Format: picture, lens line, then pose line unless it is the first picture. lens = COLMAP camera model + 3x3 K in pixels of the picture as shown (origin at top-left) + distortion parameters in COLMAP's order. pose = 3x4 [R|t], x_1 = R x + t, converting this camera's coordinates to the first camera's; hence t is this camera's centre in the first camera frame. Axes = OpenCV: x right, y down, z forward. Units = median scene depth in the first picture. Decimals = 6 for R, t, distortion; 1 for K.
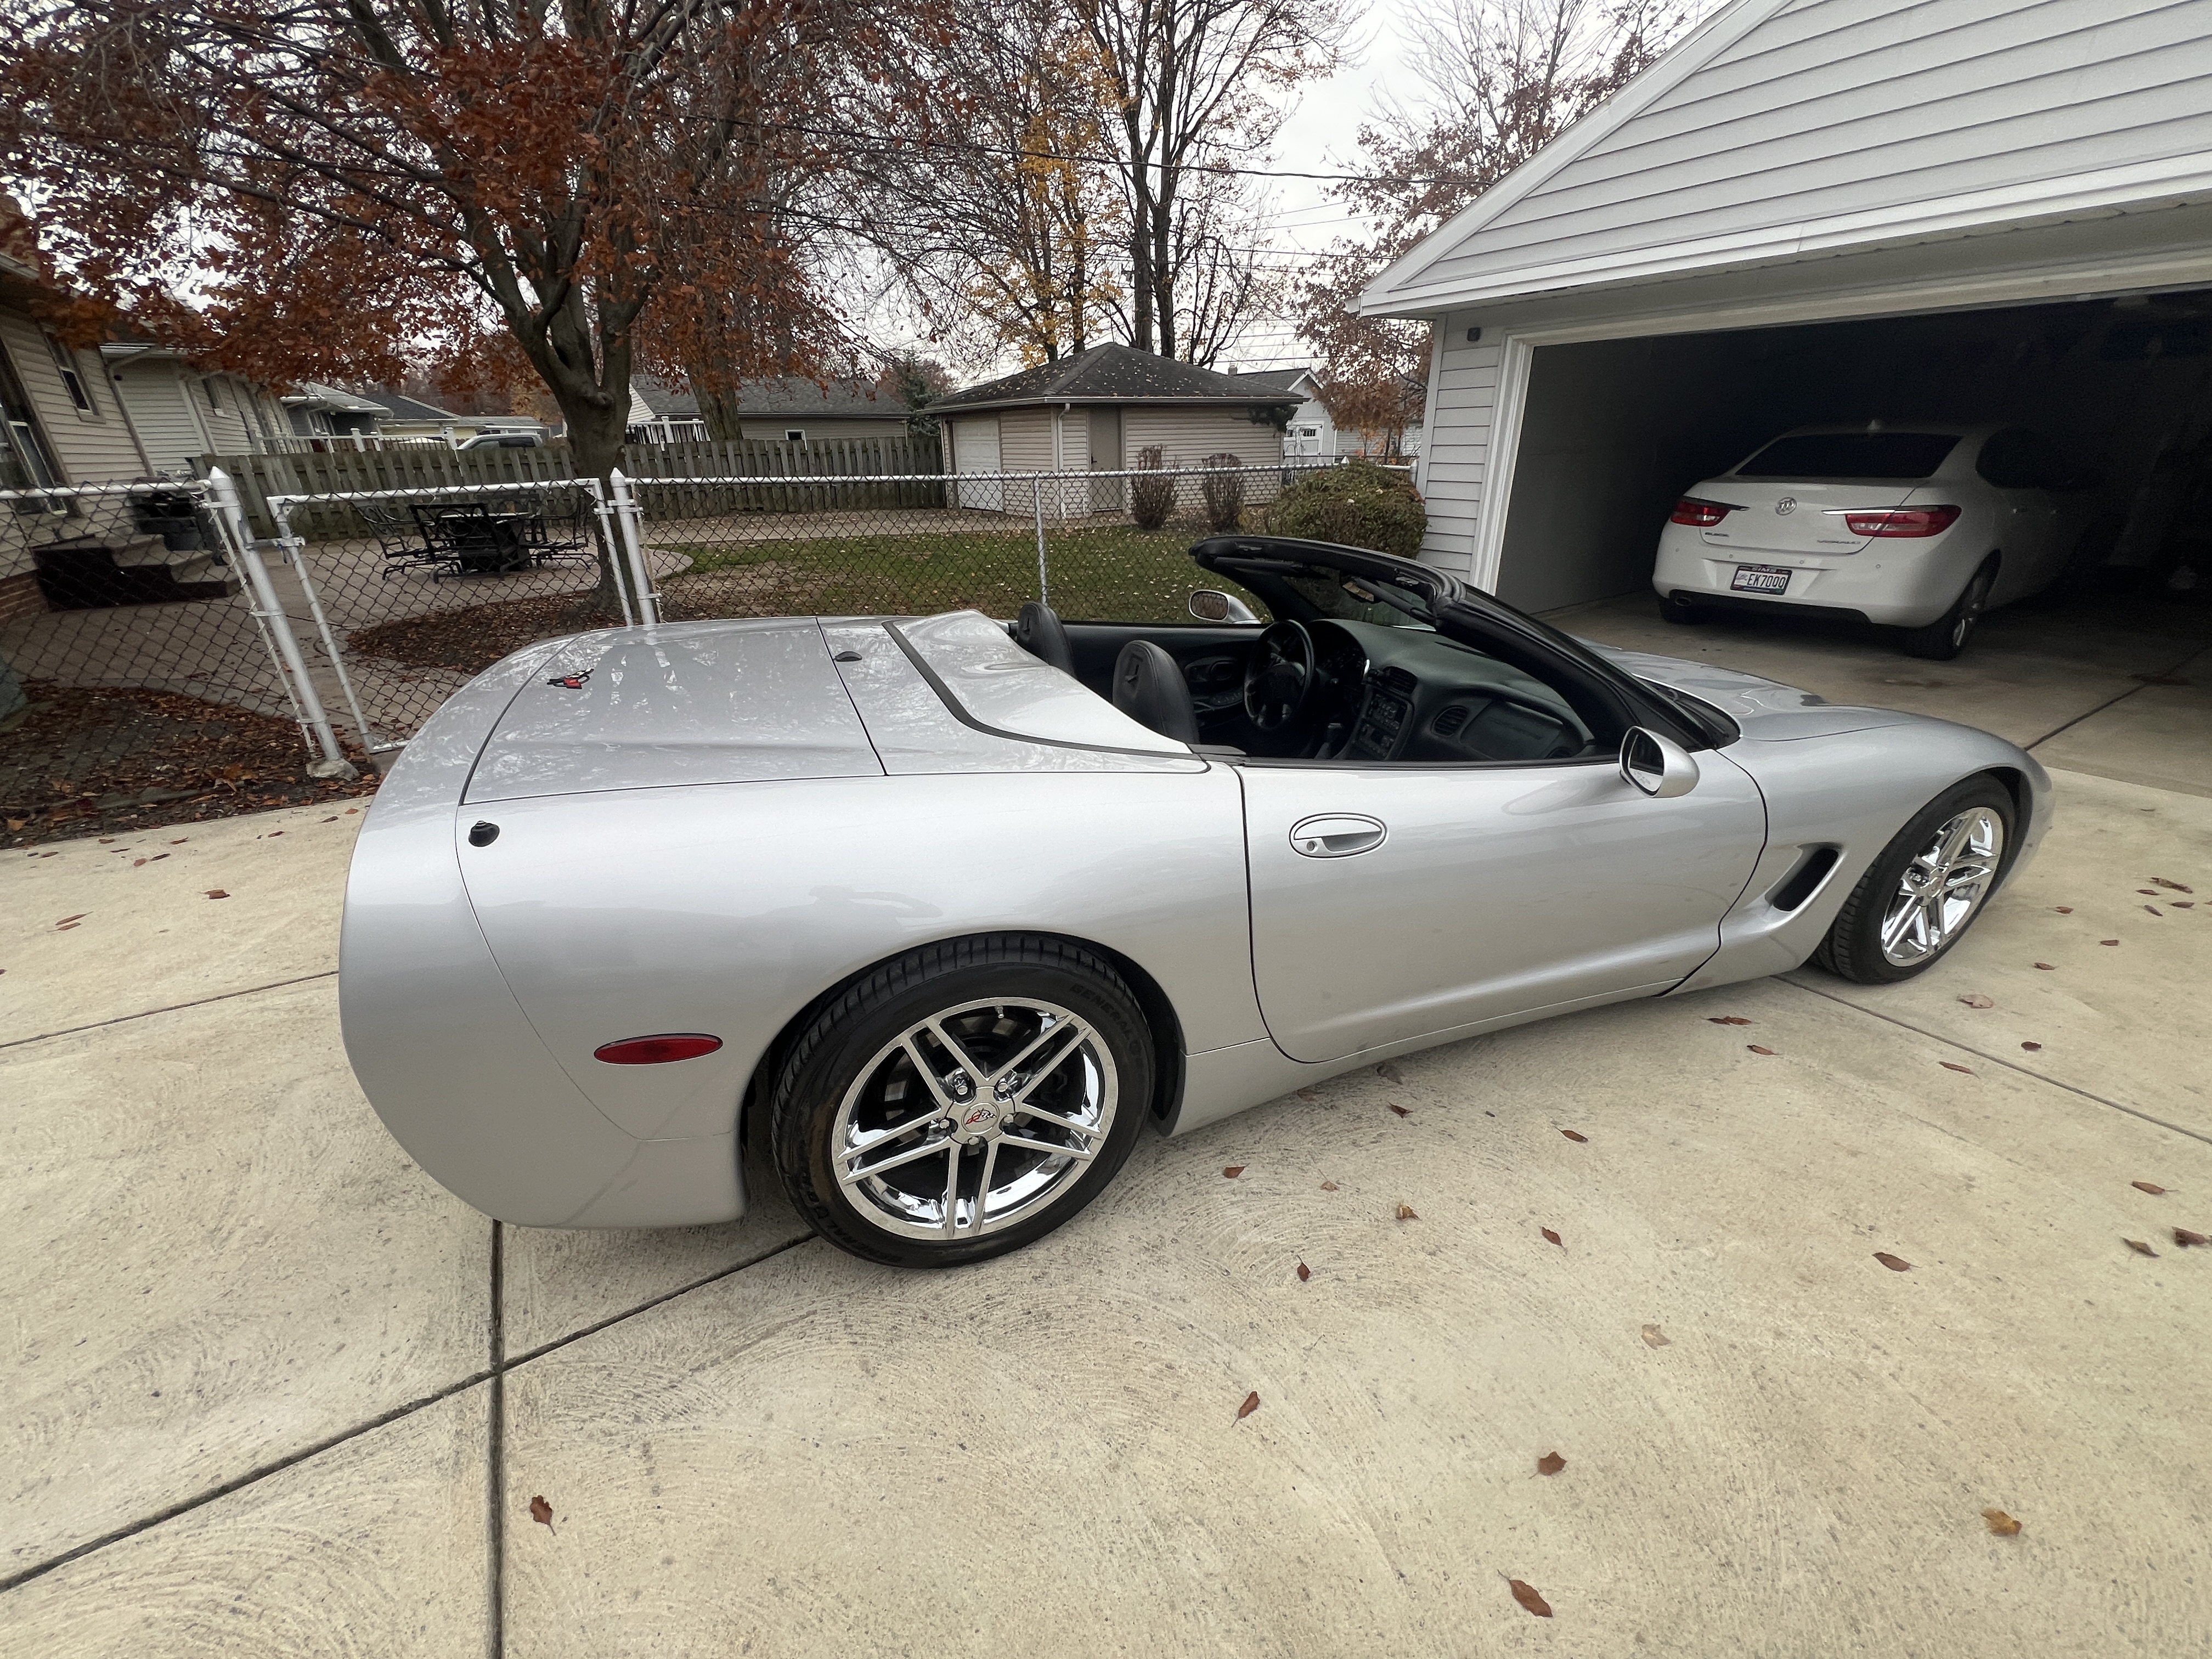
lens RADIAL K [[885.2, 0, 1101.9], [0, 885.2, 825.0], [0, 0, 1]] dist [-0.002739, 0.000290]
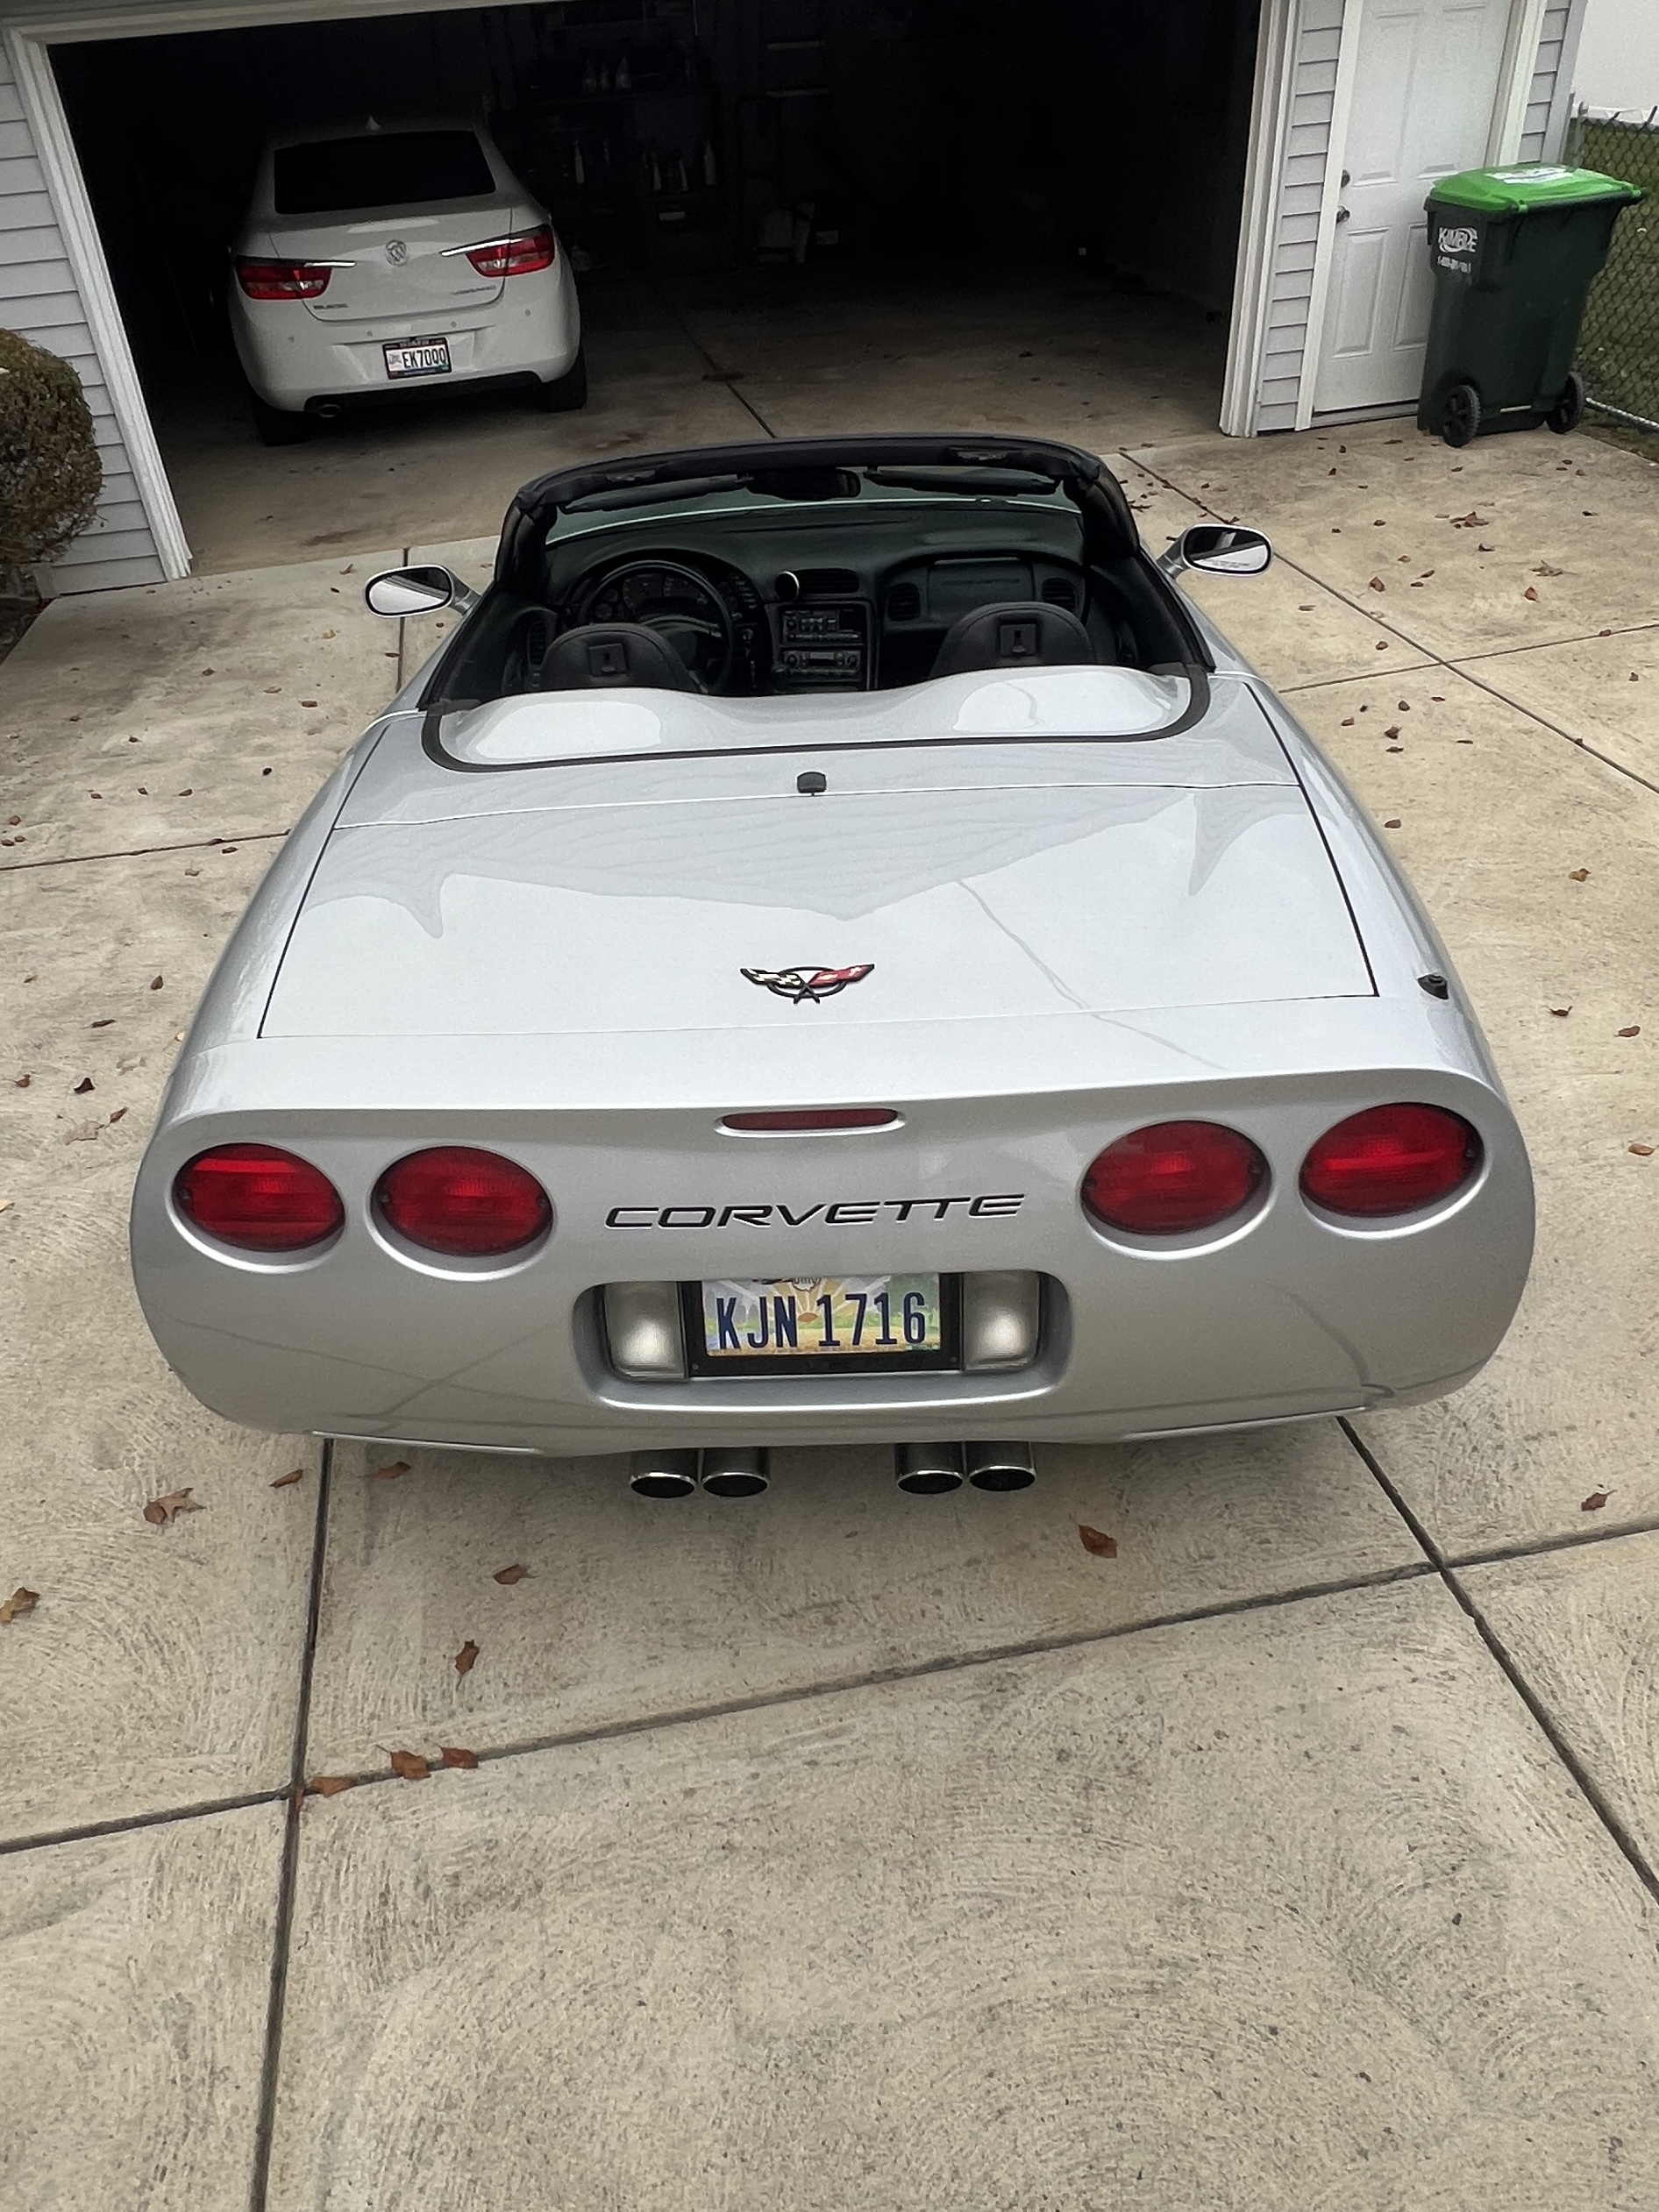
lens RADIAL K [[1540.8, 0, 781.6], [0, 1540.8, 1063.2], [0, 0, 1]] dist [-0.001677, -0.000955]
pose [[0.370998, -0.548635, 0.749240, -0.608618], [0.425580, 0.817554, 0.387926, -0.226828], [-0.825374, 0.174942, 0.536799, 0.211319]]
